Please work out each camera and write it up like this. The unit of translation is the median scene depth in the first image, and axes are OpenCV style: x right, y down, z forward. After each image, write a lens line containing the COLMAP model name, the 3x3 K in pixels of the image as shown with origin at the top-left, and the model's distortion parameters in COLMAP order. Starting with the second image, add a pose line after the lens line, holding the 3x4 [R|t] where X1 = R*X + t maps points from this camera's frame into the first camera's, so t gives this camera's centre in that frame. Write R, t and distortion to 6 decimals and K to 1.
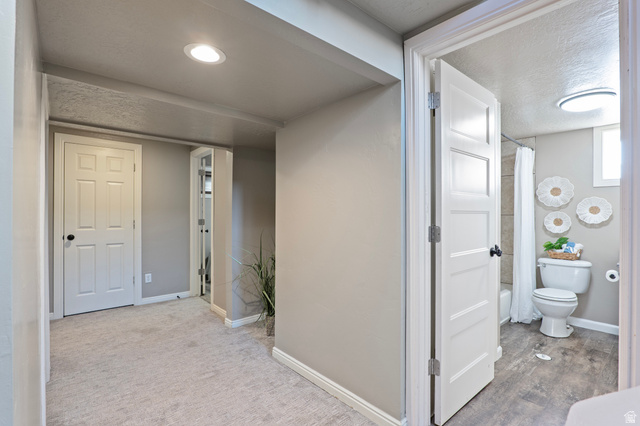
lens RADIAL K [[300.0, 0, 318.1], [0, 300.0, 214.5], [0, 0, 1]] dist [-0.022906, 0.006512]
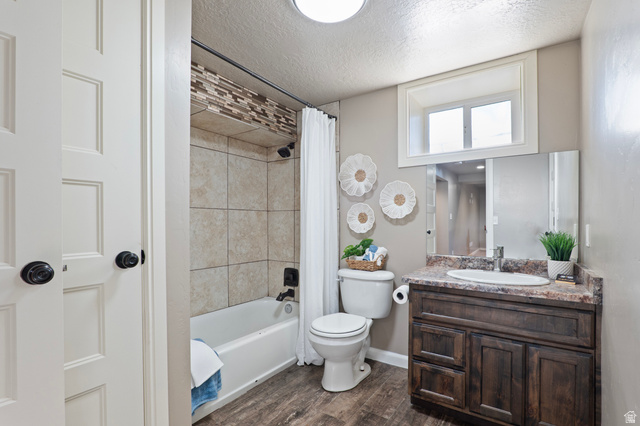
lens RADIAL K [[300.0, 0, 323.9], [0, 300.0, 221.8], [0, 0, 1]] dist [-0.022906, 0.006512]
pose [[0.968228, -0.005170, 0.250014, 0.550018], [0.006248, 0.999974, -0.003519, 0.038199], [-0.249990, 0.004969, 0.968236, 0.327279]]
